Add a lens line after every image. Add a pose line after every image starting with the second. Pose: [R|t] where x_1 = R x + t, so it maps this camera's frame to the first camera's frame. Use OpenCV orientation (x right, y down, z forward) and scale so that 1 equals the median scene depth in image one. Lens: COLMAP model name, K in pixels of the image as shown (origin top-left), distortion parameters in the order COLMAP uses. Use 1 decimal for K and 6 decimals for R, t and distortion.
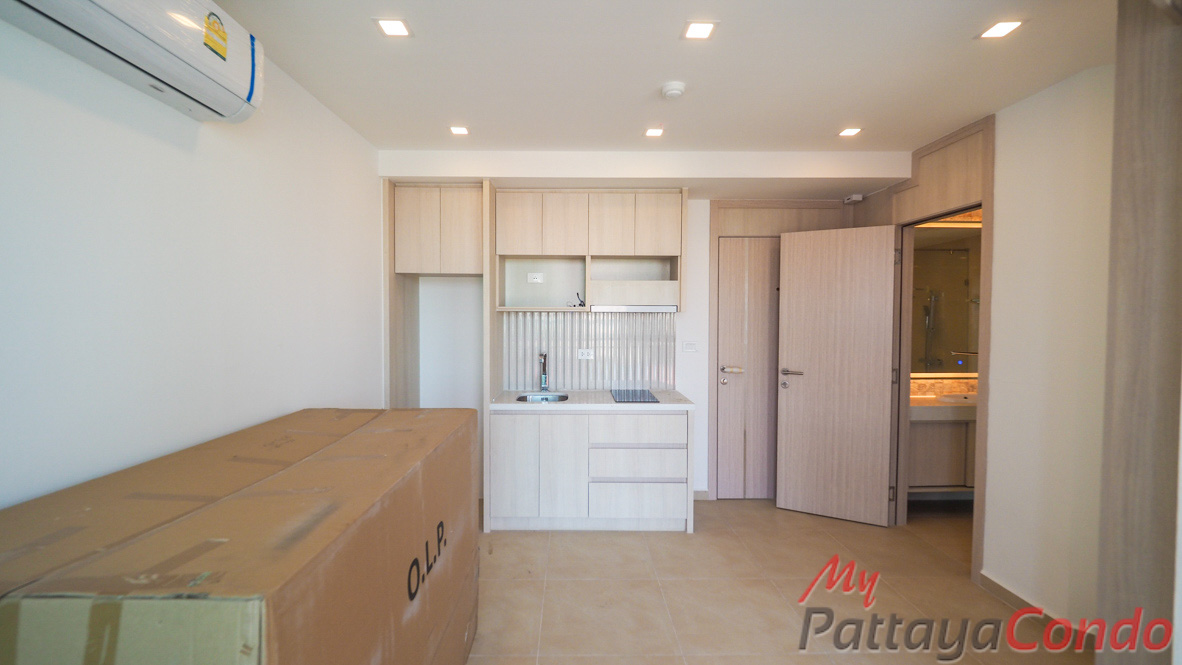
lens RADIAL K [[496.3, 0, 591.0], [0, 496.3, 332.5], [0, 0, 1]] dist [-0.009912, -0.000100]
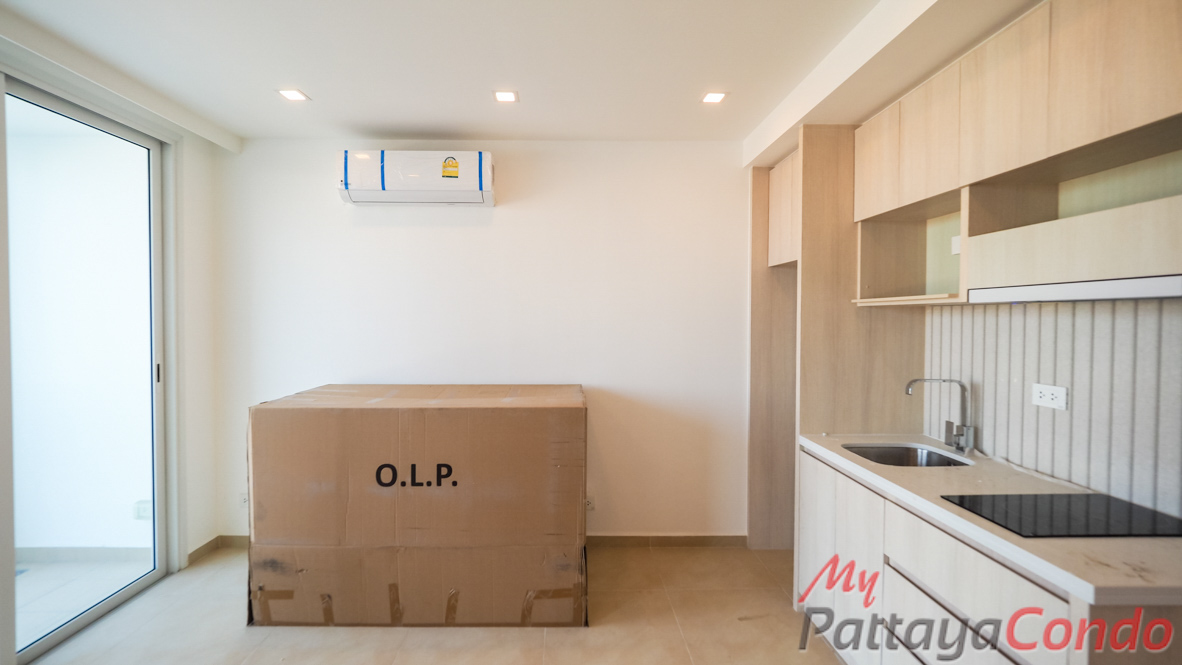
lens RADIAL K [[505.7, 0, 587.2], [0, 505.7, 324.7], [0, 0, 1]] dist [-0.000115, 0.000257]
pose [[0.000592, 0.014903, -0.999889, 0.451193], [-0.032383, 0.999365, 0.014876, -0.015375], [0.999475, 0.032371, 0.001075, 0.576147]]
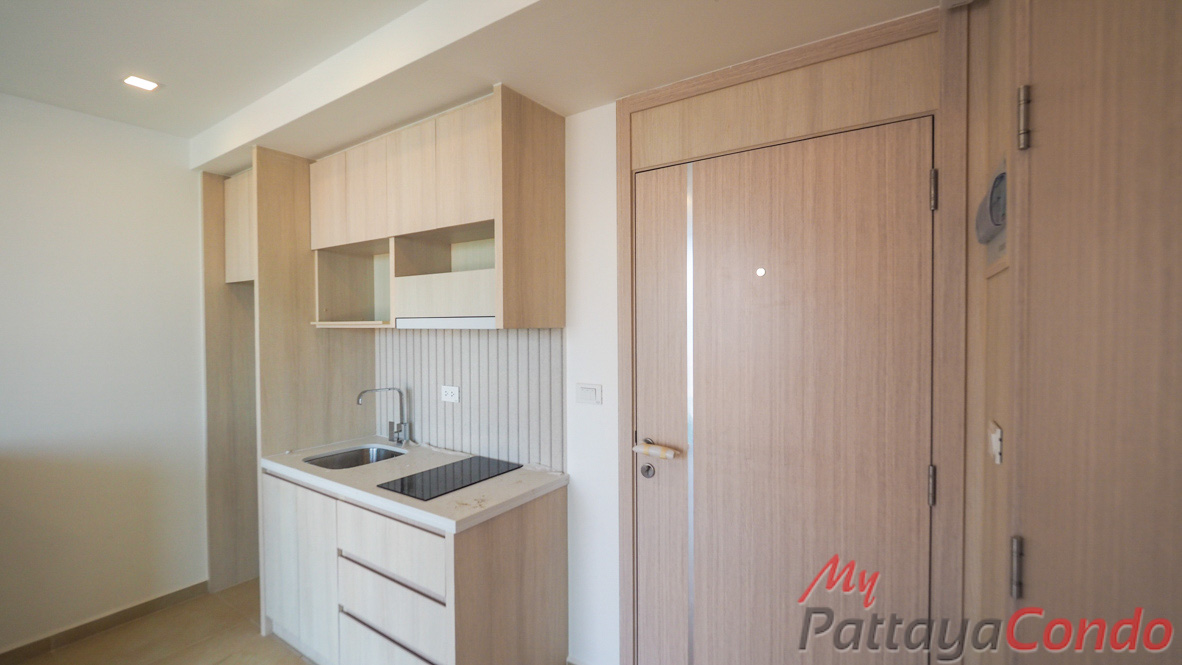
lens RADIAL K [[496.3, 0, 591.0], [0, 496.3, 332.5], [0, 0, 1]] dist [-0.009912, -0.000100]
pose [[0.809718, 0.005758, -0.586791, 0.509905], [-0.014198, 0.999851, -0.009781, -0.031960], [0.586648, 0.016251, 0.809679, 0.589764]]
